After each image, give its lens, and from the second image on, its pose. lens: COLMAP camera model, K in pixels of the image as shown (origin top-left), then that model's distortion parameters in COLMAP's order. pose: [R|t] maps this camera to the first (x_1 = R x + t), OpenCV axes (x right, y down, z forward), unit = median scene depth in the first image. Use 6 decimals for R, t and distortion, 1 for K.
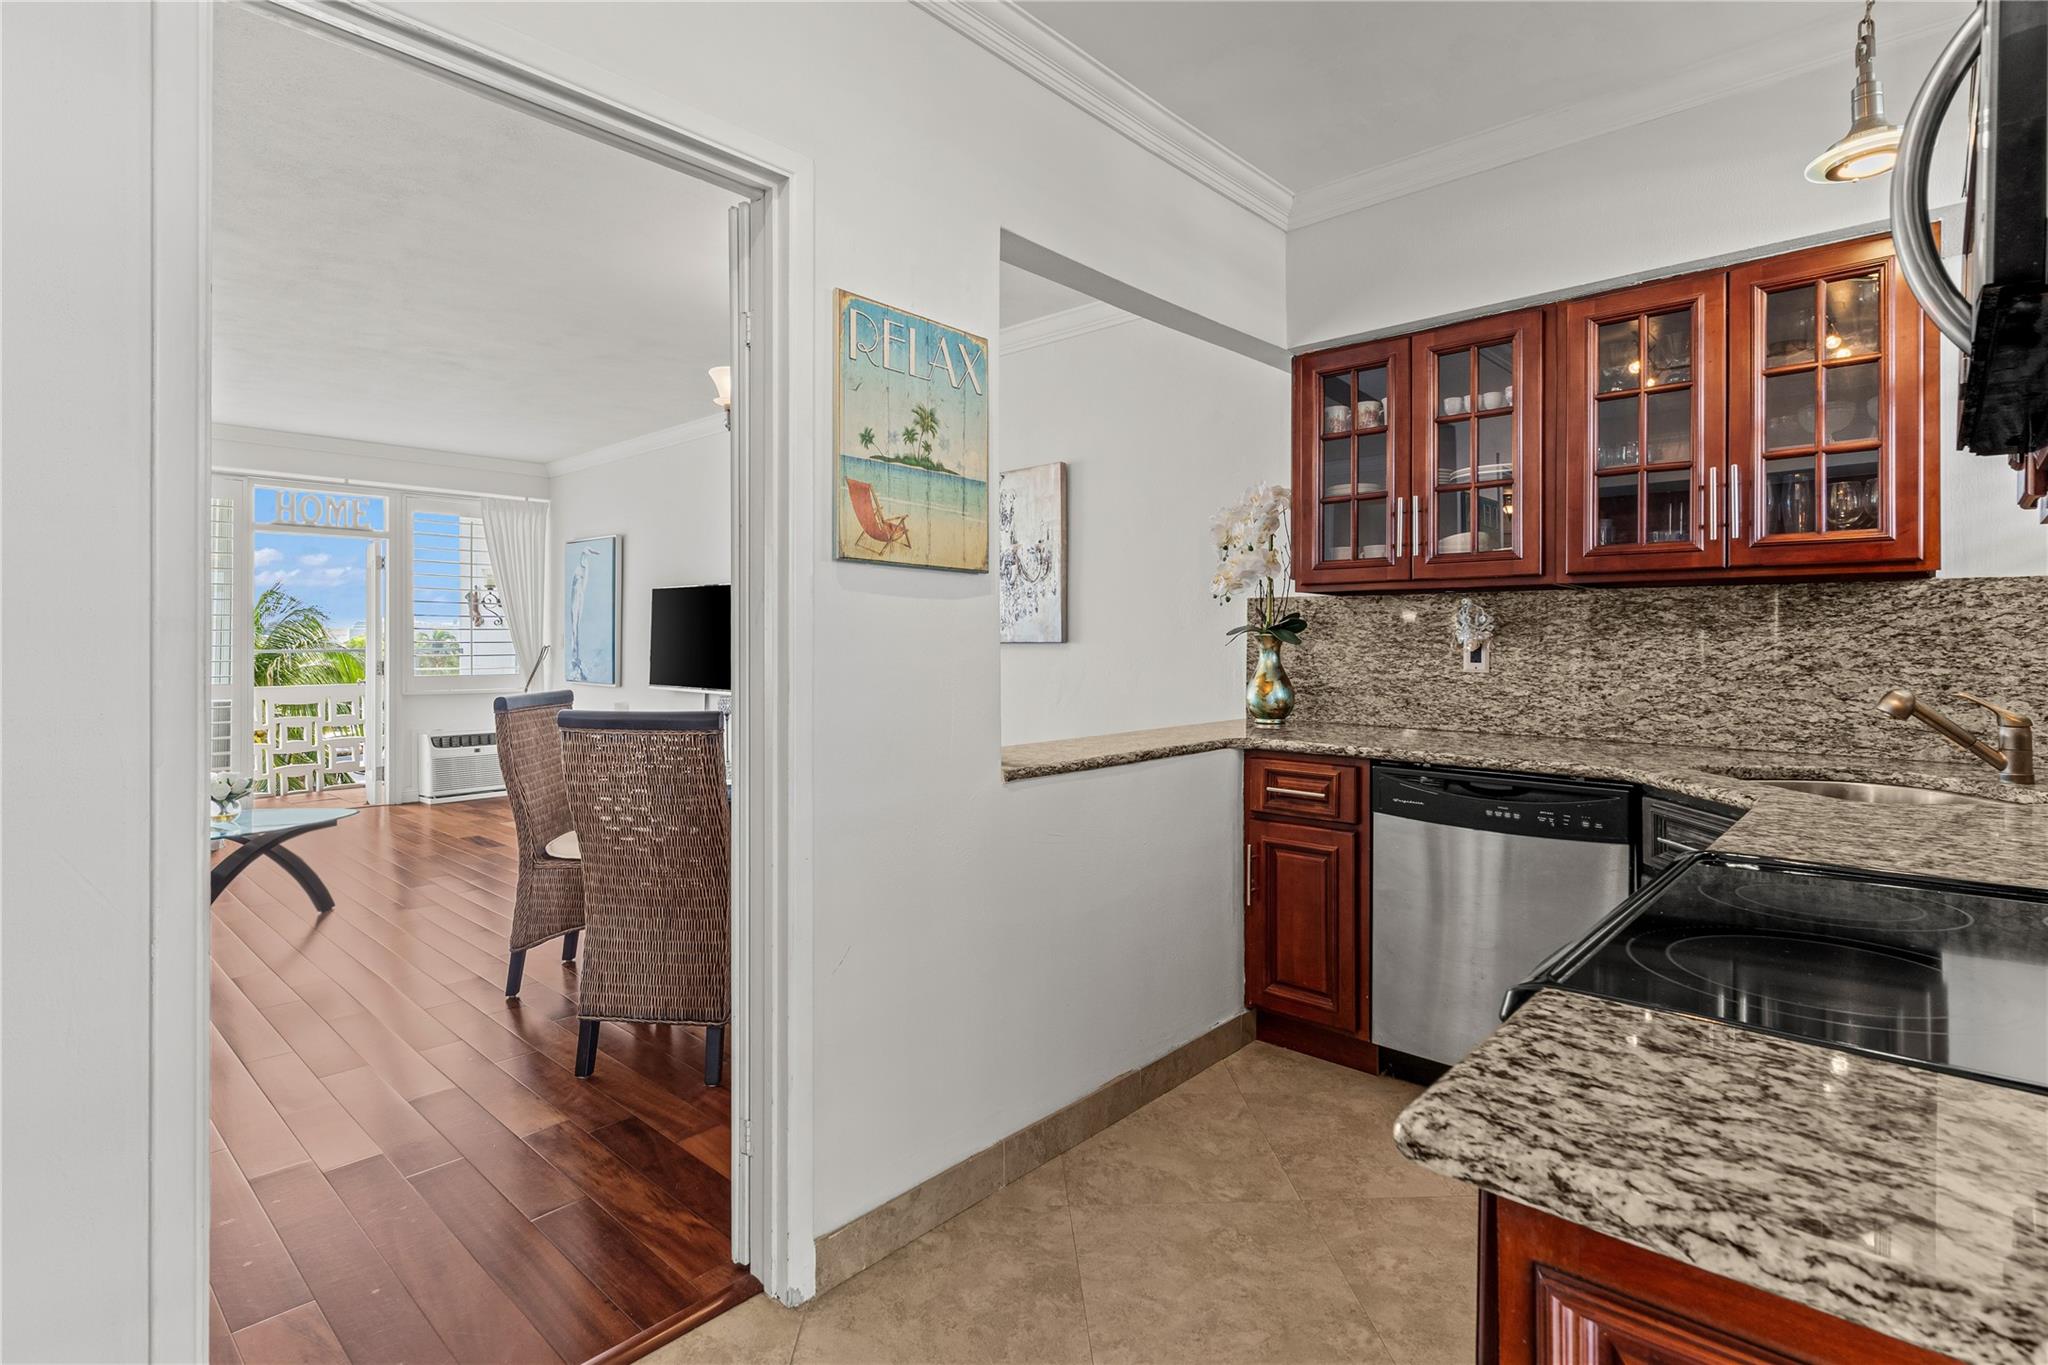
lens RADIAL K [[1002.8, 0, 1019.5], [0, 1002.8, 646.1], [0, 0, 1]] dist [0.003689, -0.000400]
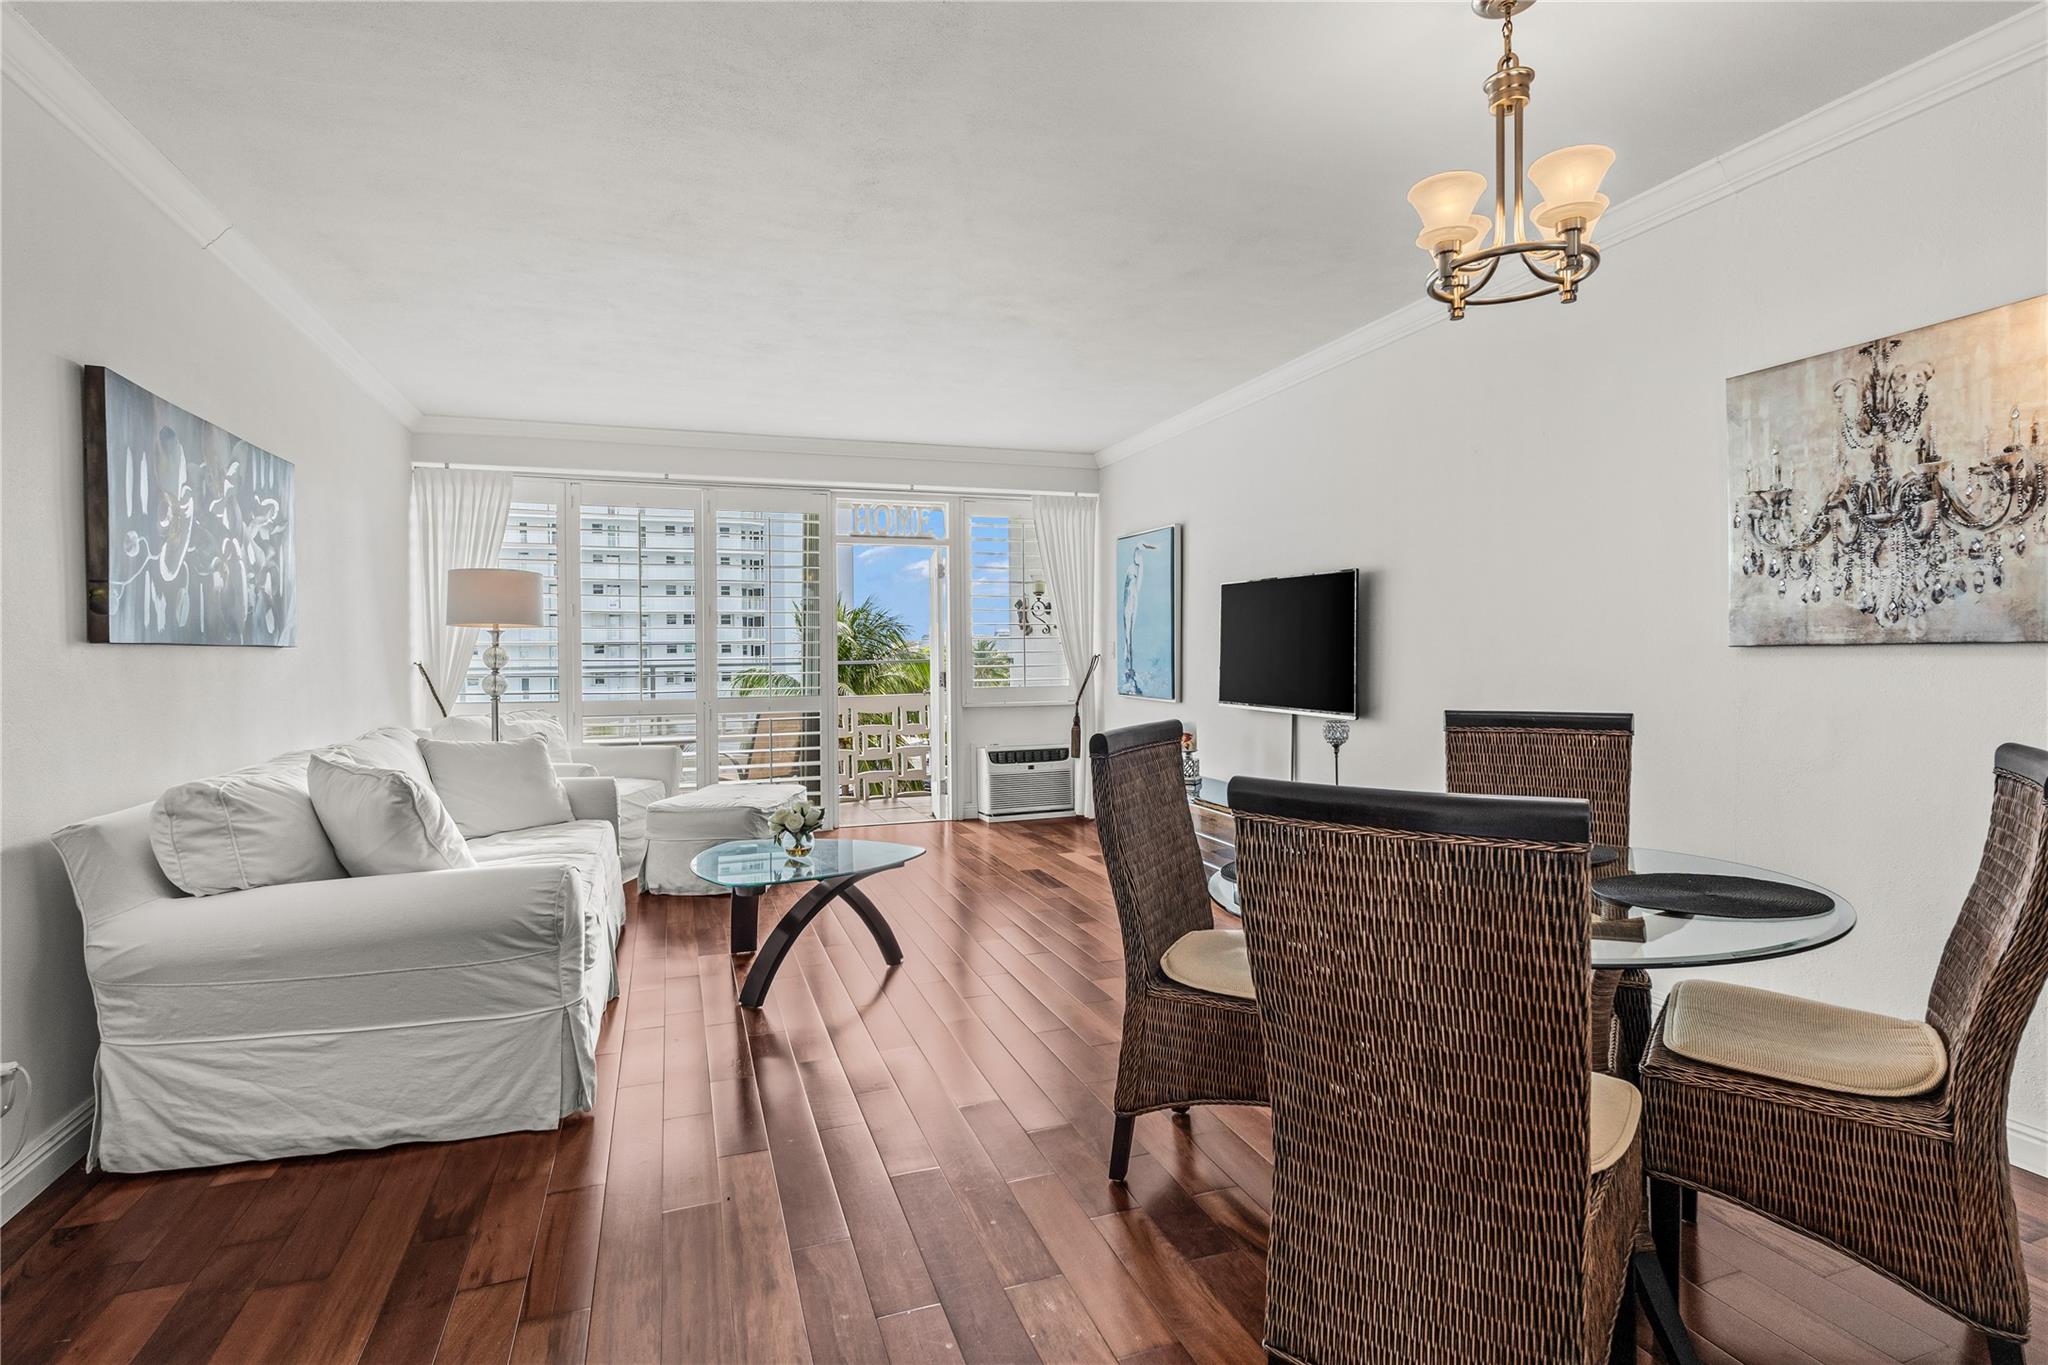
lens RADIAL K [[1002.8, 0, 1025.1], [0, 1002.8, 657.3], [0, 0, 1]] dist [0.003689, -0.000400]
pose [[0.885696, -0.007799, -0.464199, -0.186956], [0.010372, 0.999942, 0.002991, -0.002692], [0.464149, -0.007464, 0.885726, 0.287996]]
